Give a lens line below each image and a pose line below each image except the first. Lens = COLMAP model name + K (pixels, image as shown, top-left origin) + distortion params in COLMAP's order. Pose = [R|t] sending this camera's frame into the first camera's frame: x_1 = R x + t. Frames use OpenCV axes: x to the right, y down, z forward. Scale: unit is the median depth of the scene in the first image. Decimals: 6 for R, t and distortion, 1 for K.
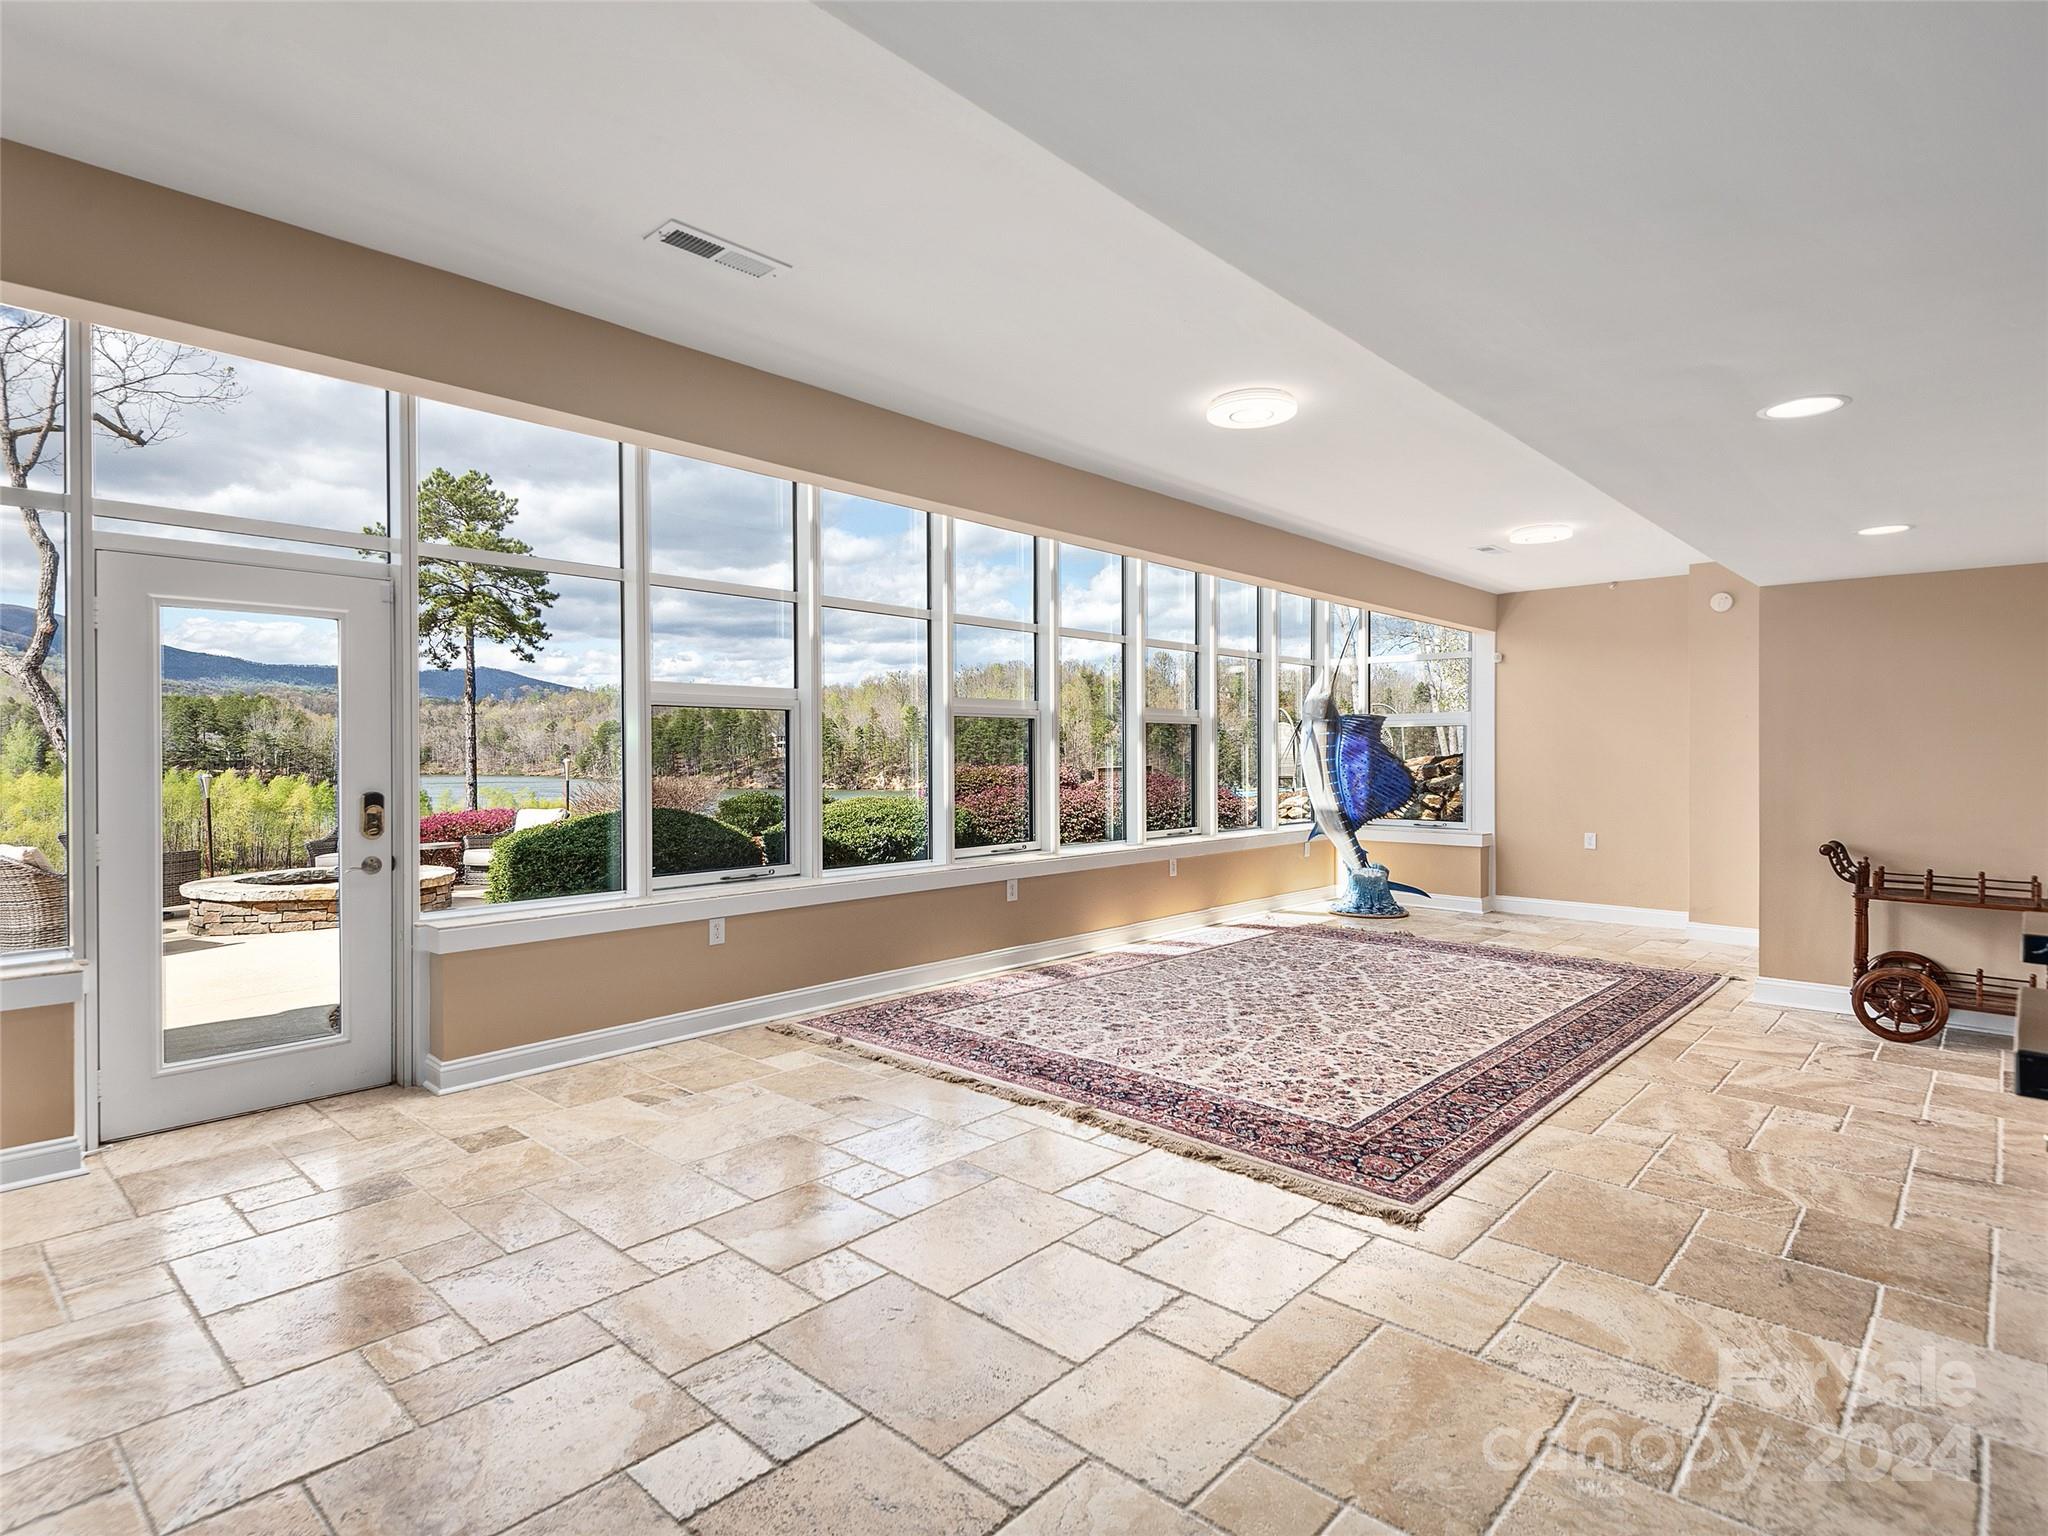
lens RADIAL K [[1058.6, 0, 1022.2], [0, 1058.6, 764.9], [0, 0, 1]] dist [0.005701, -0.000747]
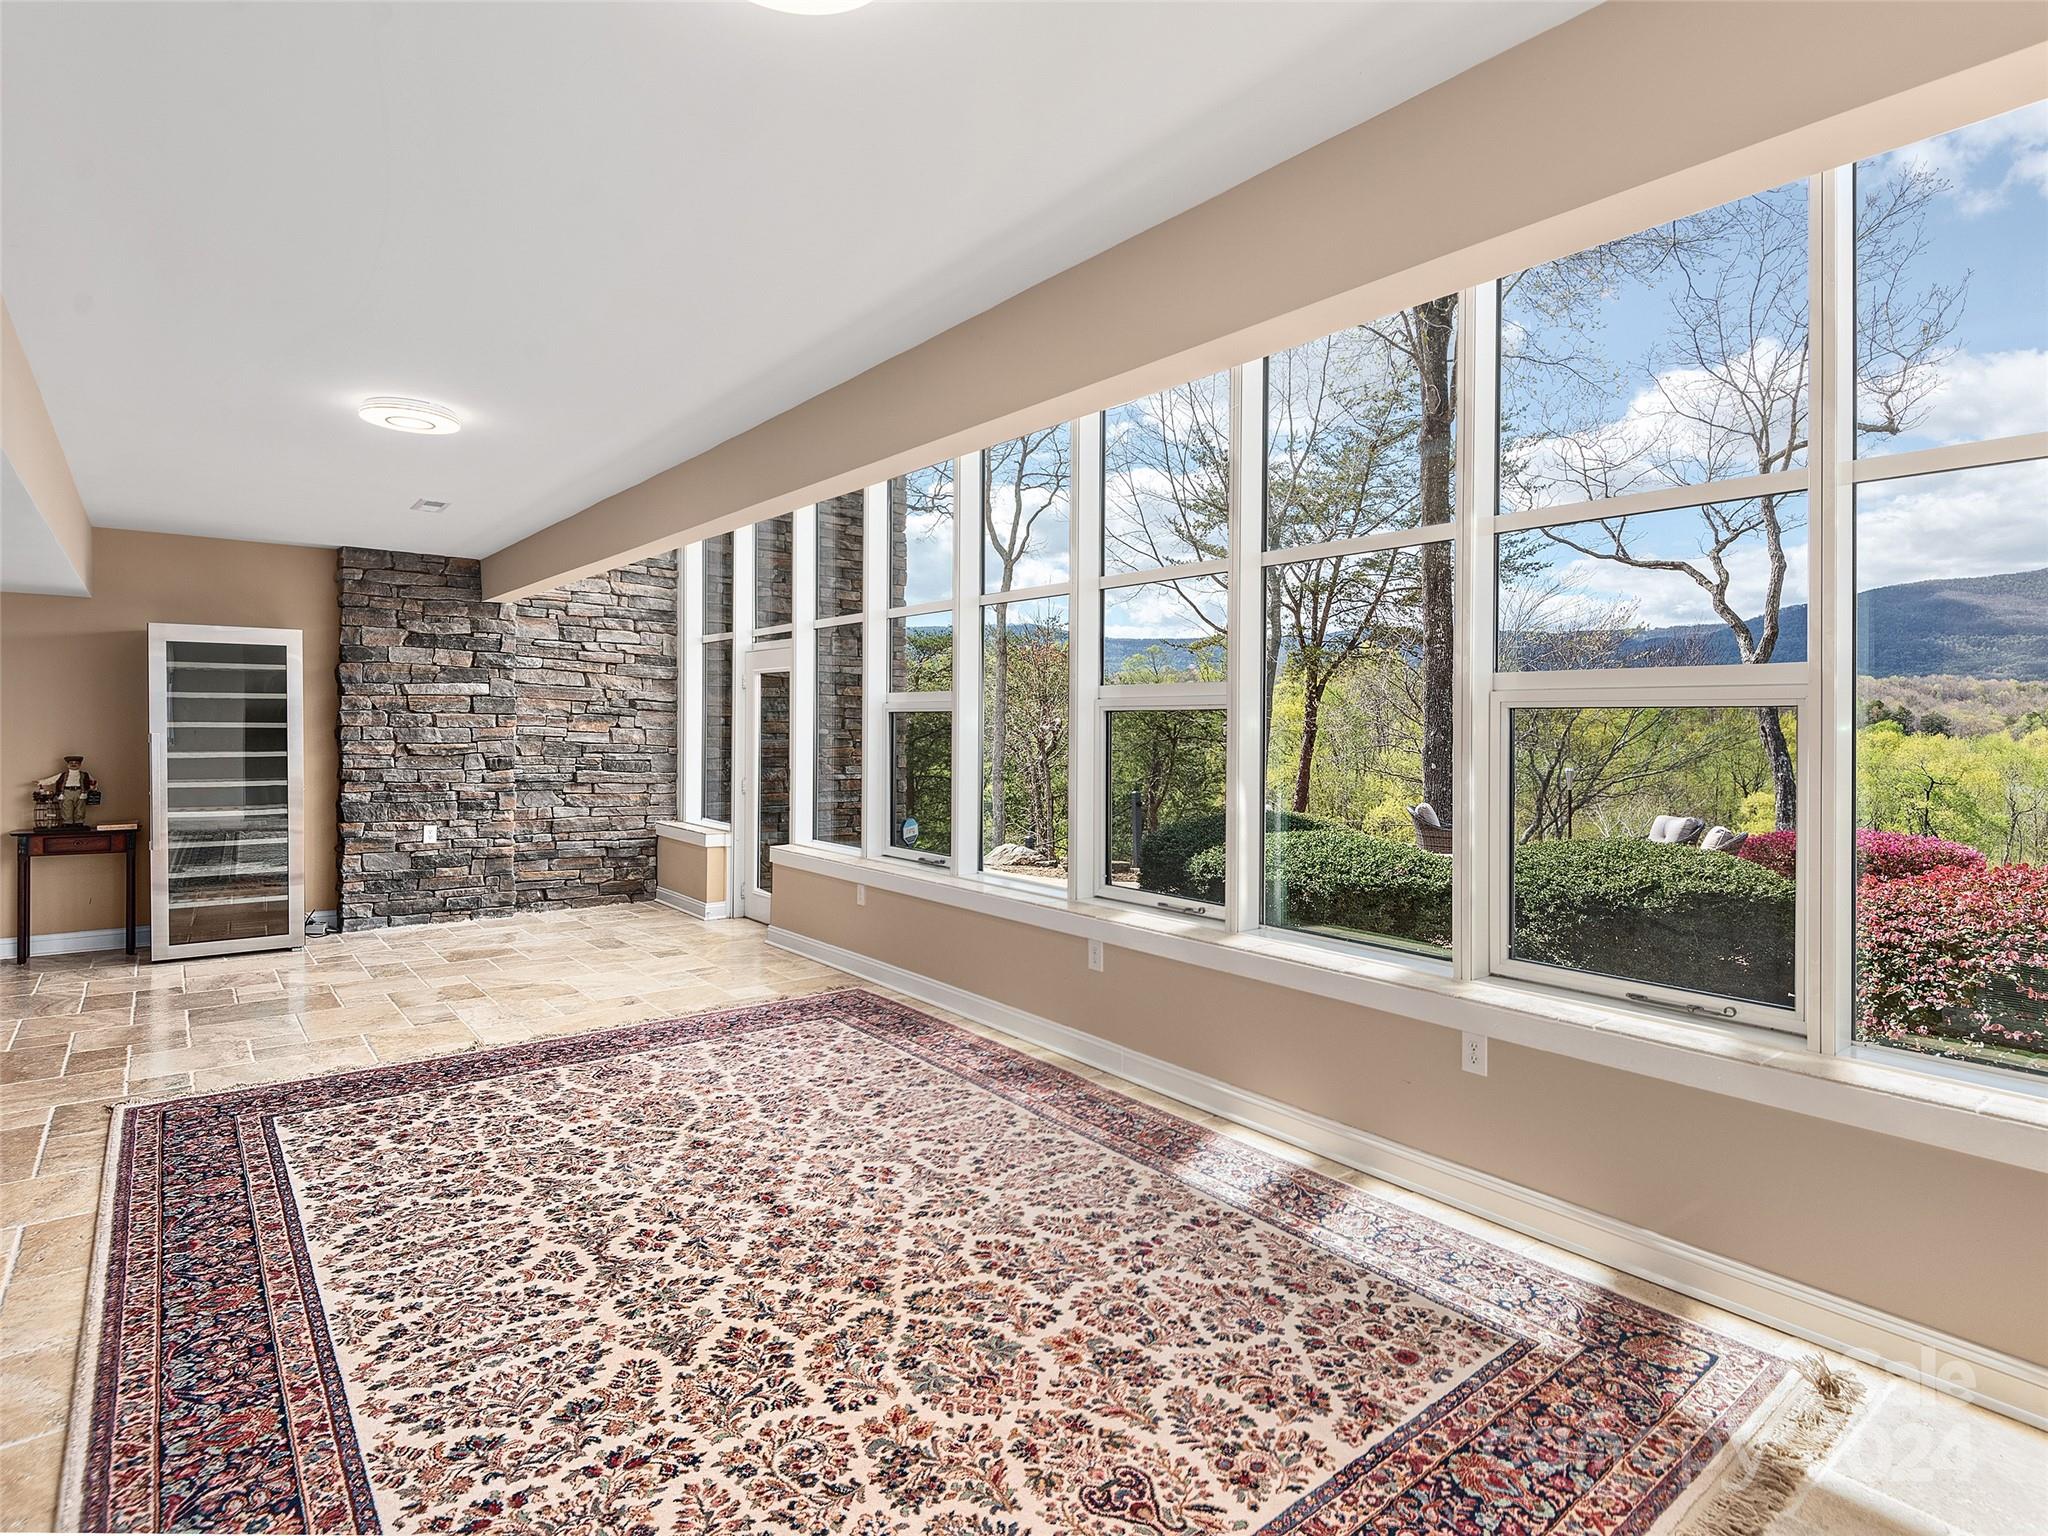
lens RADIAL K [[1058.6, 0, 1022.2], [0, 1058.6, 752.5], [0, 0, 1]] dist [0.005701, -0.000747]
pose [[-0.140260, 0.029159, -0.989685, 1.081153], [-0.009564, 0.999480, 0.030803, -0.055195], [0.990069, 0.013786, -0.139908, 1.639739]]
